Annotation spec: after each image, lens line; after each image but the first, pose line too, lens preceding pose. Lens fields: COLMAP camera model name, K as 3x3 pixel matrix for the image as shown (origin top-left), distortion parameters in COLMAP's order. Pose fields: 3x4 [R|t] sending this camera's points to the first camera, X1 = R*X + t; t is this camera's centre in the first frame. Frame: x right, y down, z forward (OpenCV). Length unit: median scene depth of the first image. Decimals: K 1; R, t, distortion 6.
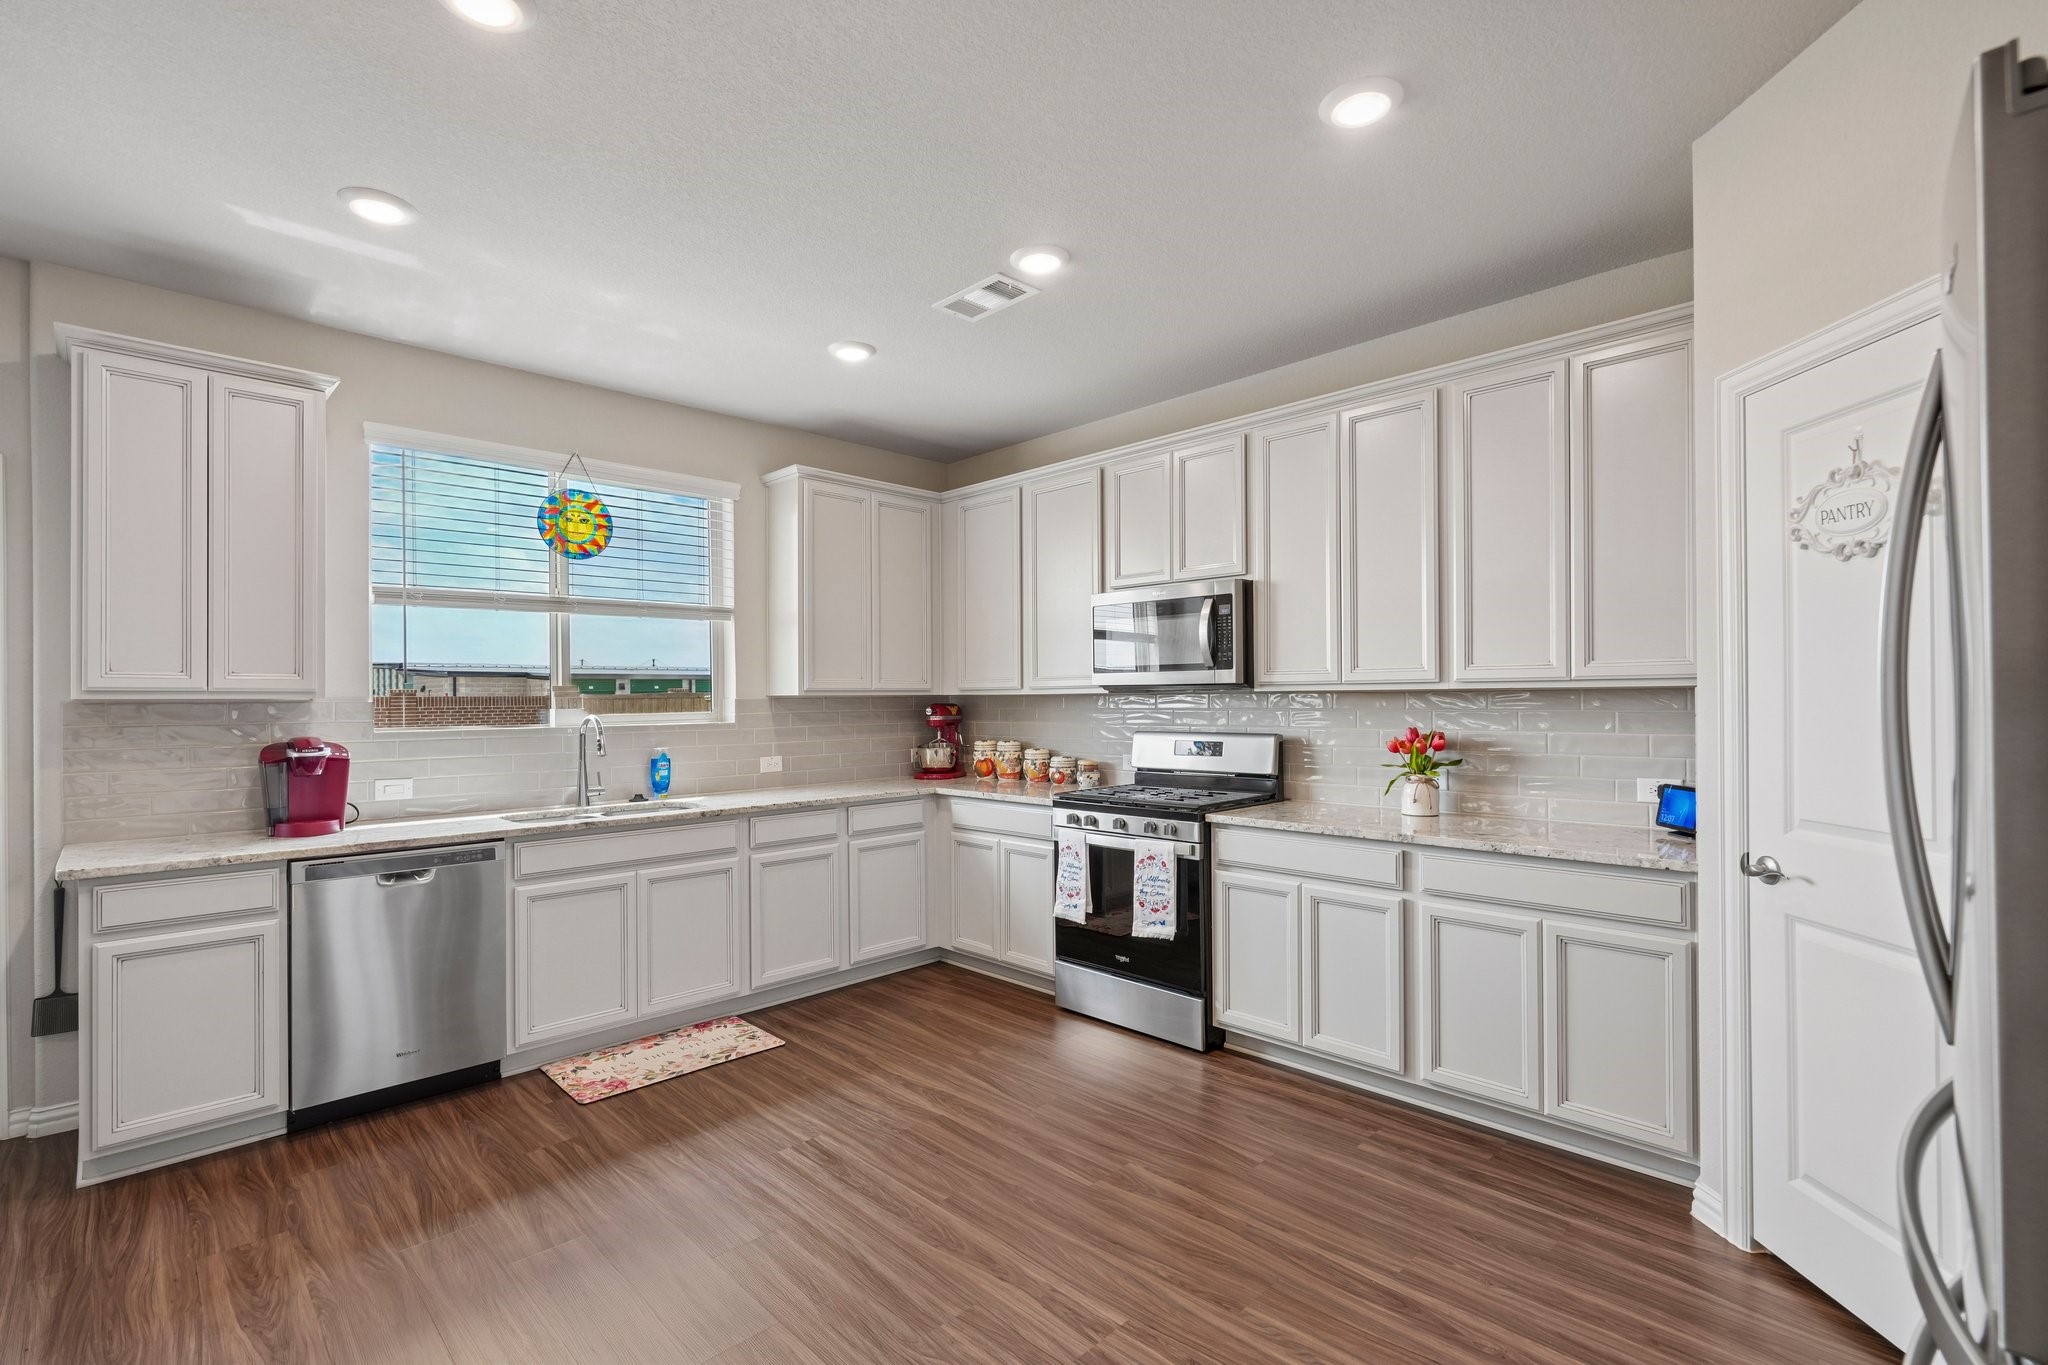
lens RADIAL K [[935.8, 0, 1020.1], [0, 935.8, 693.8], [0, 0, 1]] dist [-0.005189, 0.001362]
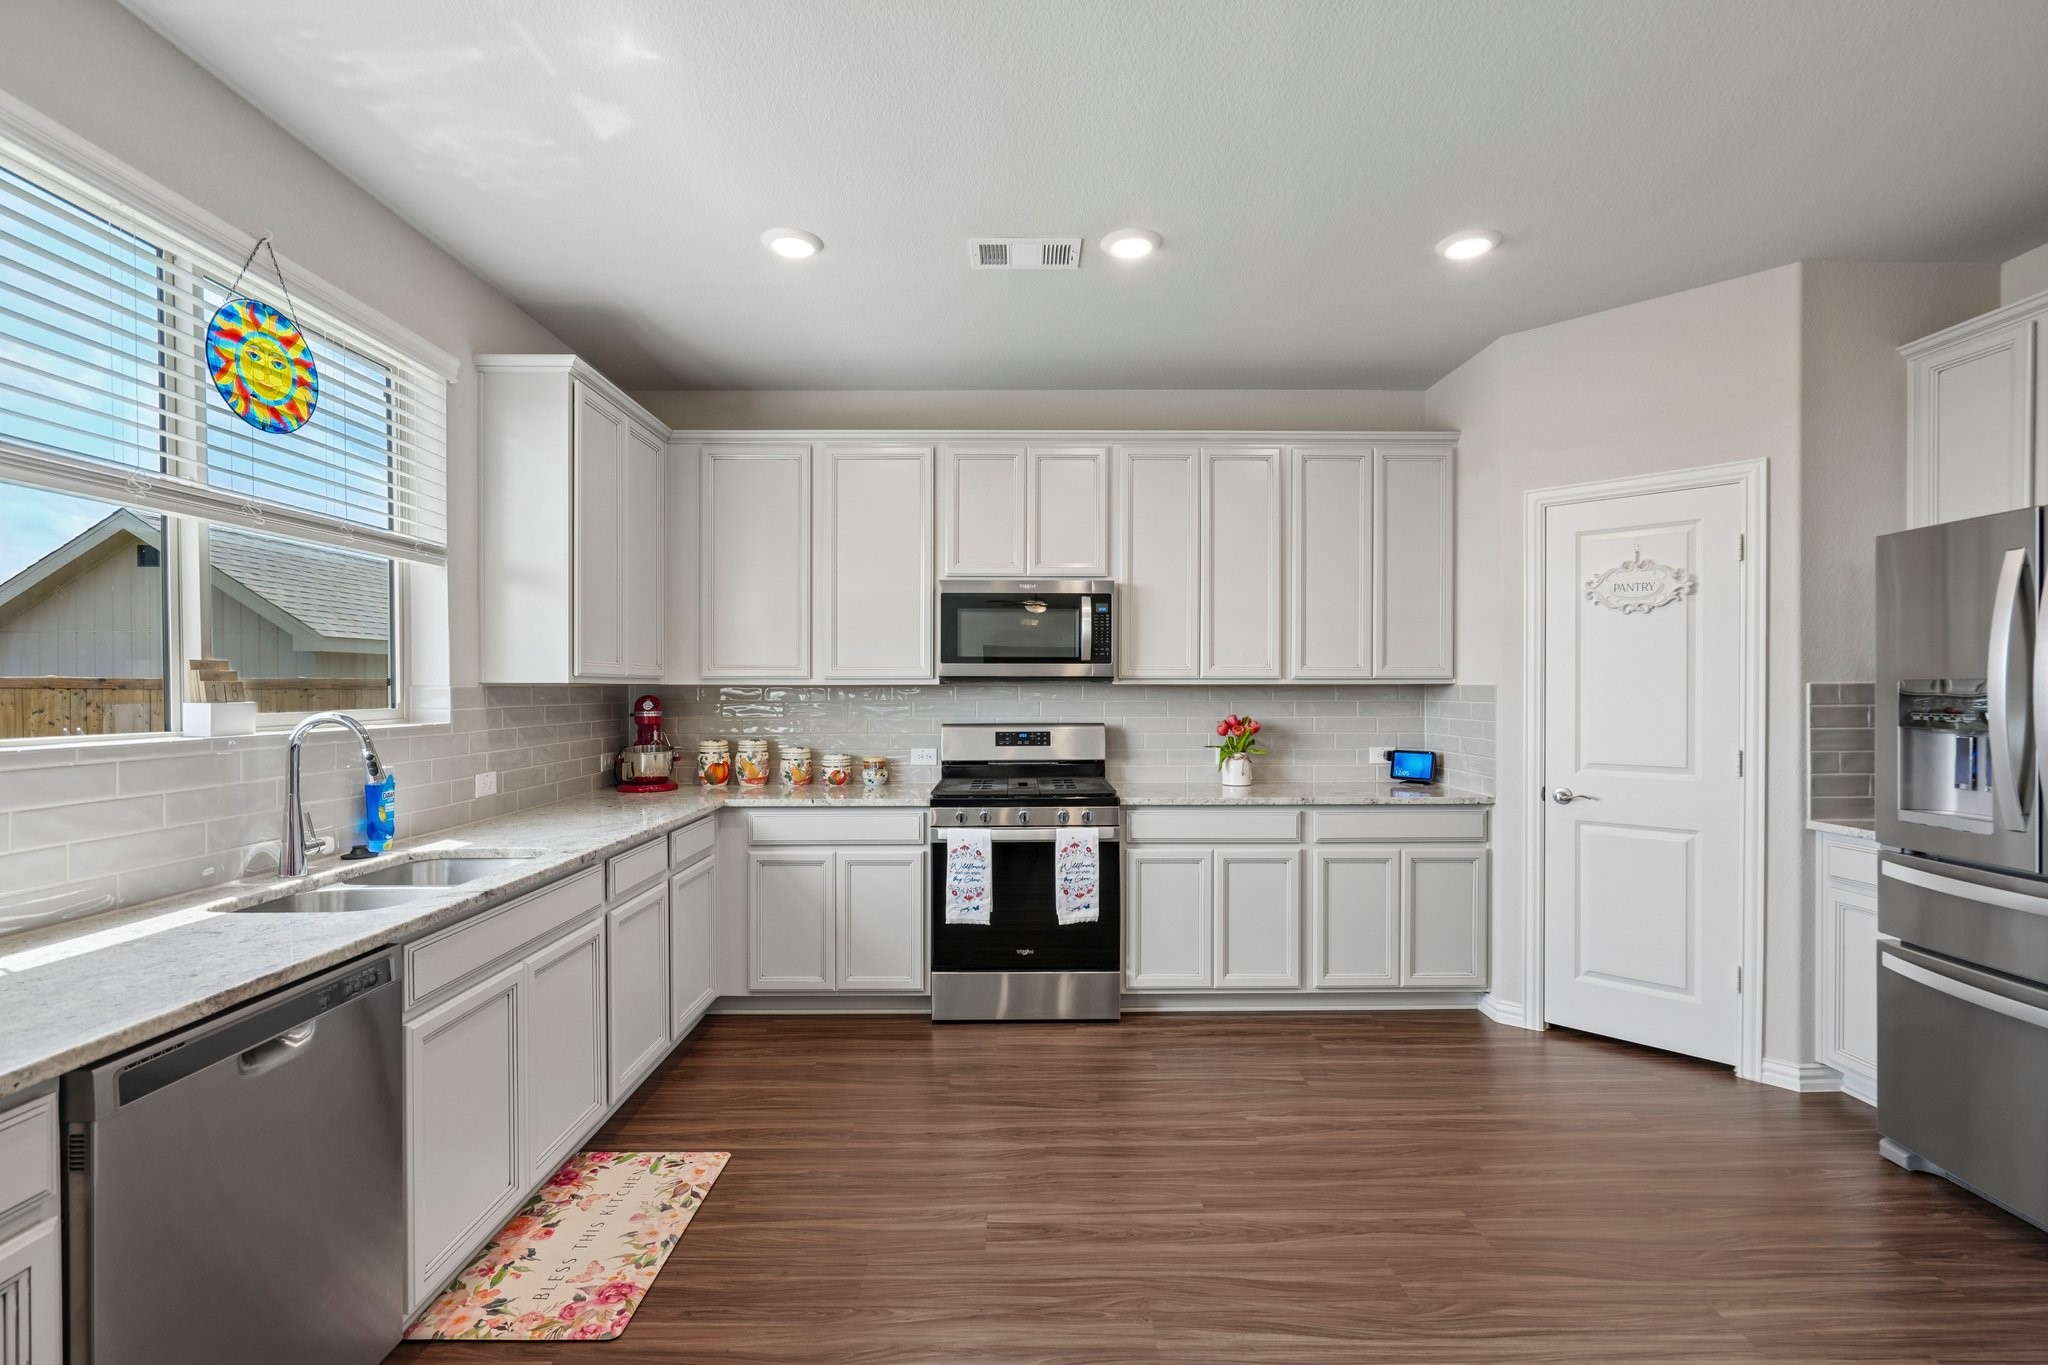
lens RADIAL K [[935.8, 0, 1027.3], [0, 935.8, 695.4], [0, 0, 1]] dist [-0.005189, 0.001362]
pose [[0.689329, 0.001423, 0.724447, -0.683866], [-0.007475, 0.999959, 0.005149, 0.006169], [-0.724410, -0.008965, 0.689312, 0.353787]]
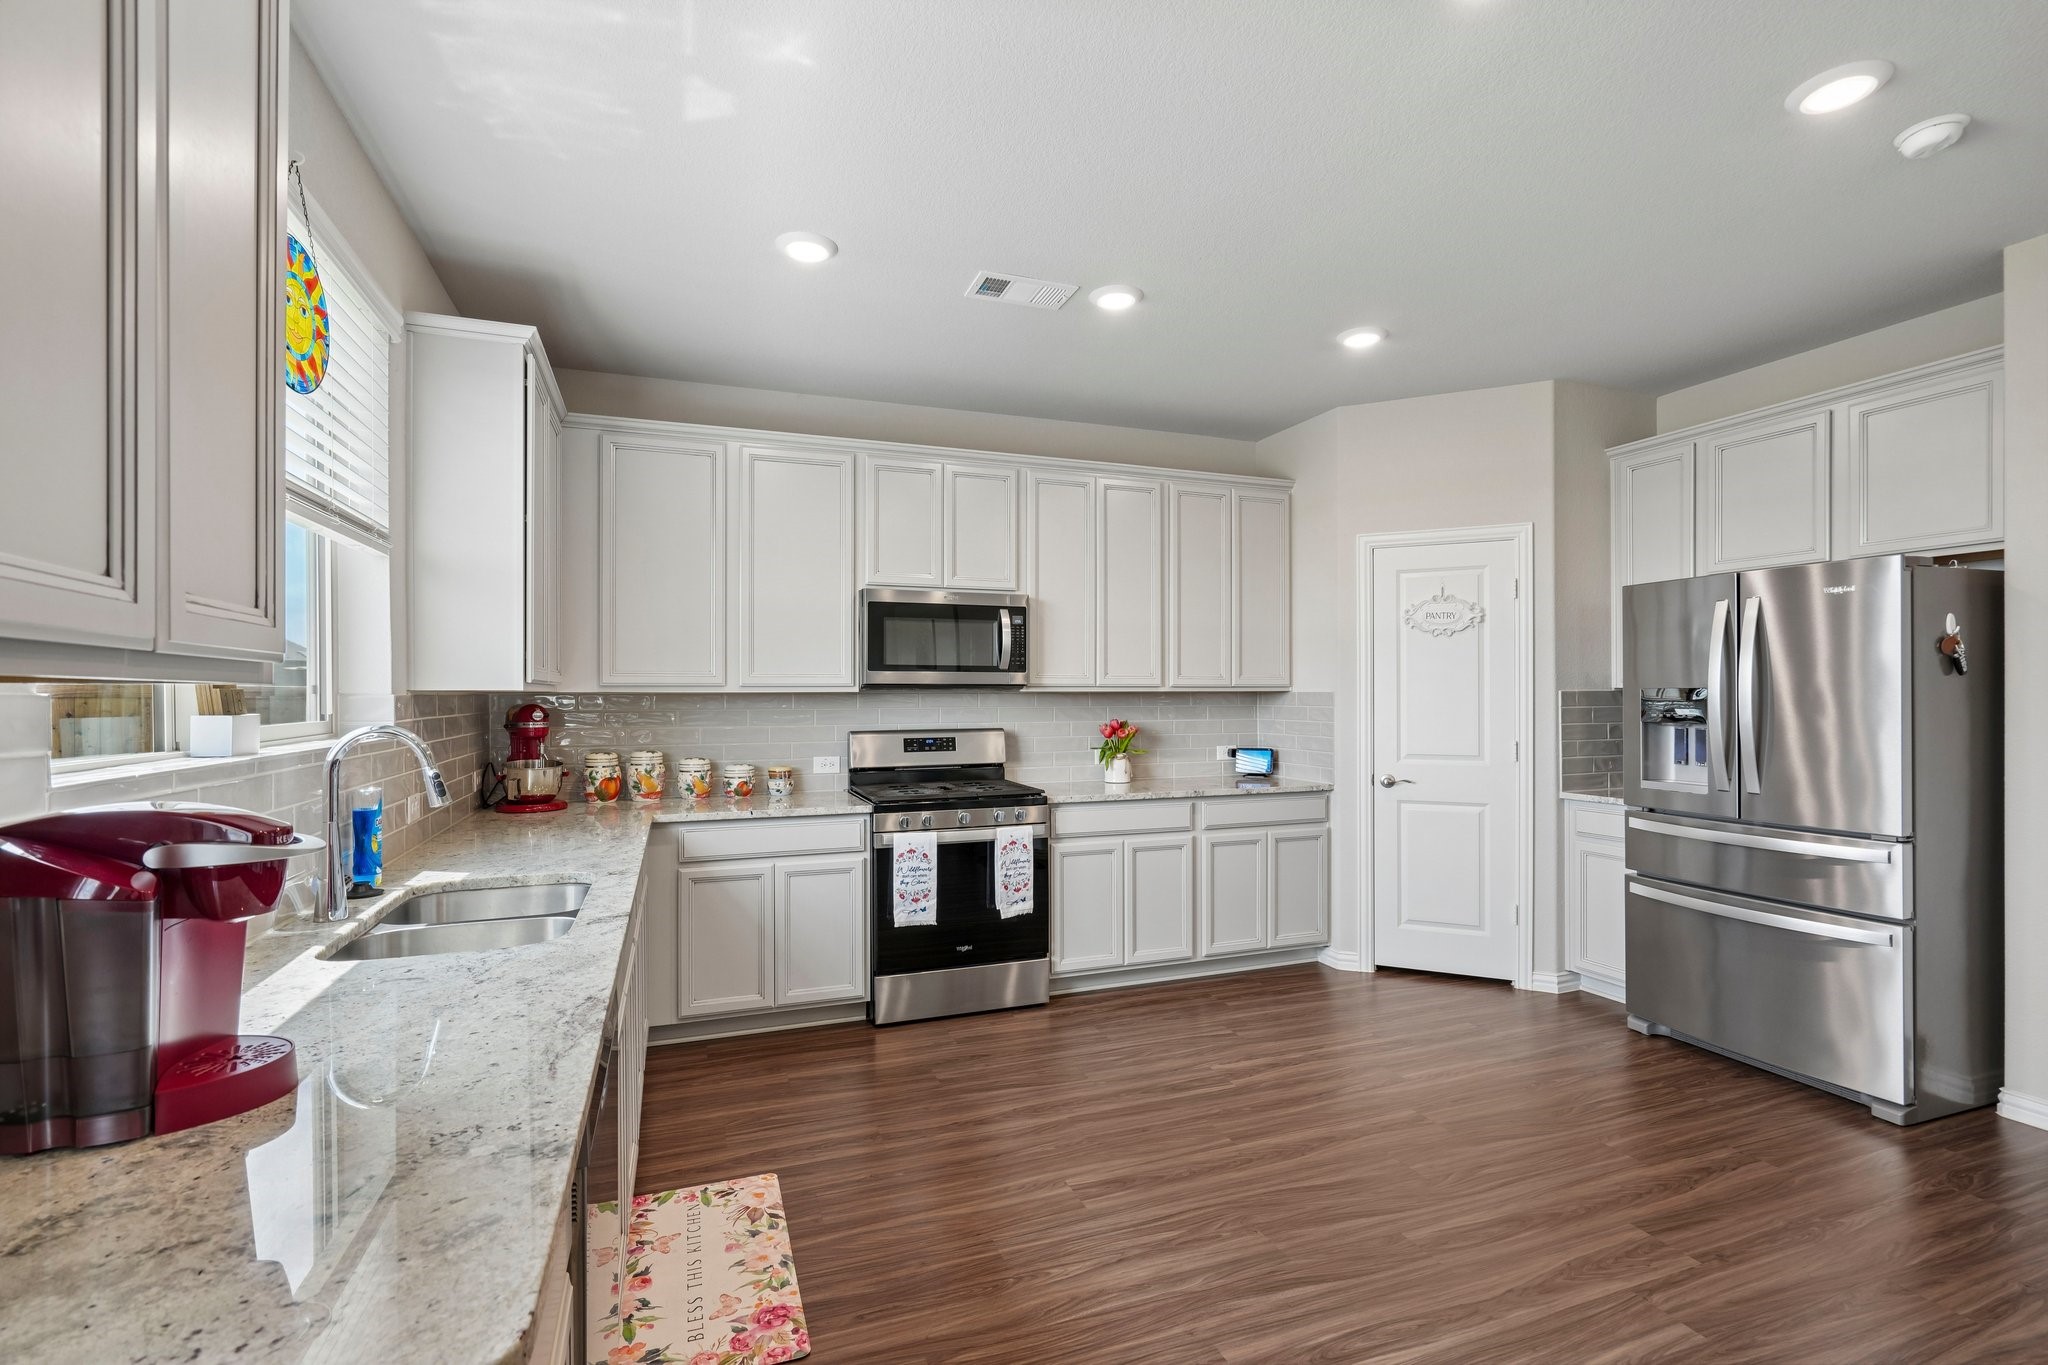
lens RADIAL K [[935.8, 0, 1031.9], [0, 935.8, 695.8], [0, 0, 1]] dist [-0.005189, 0.001362]
pose [[0.397056, 0.005476, 0.917778, -0.913681], [-0.004294, 0.999982, -0.004109, 0.008225], [-0.917785, -0.002310, 0.397072, 0.583453]]
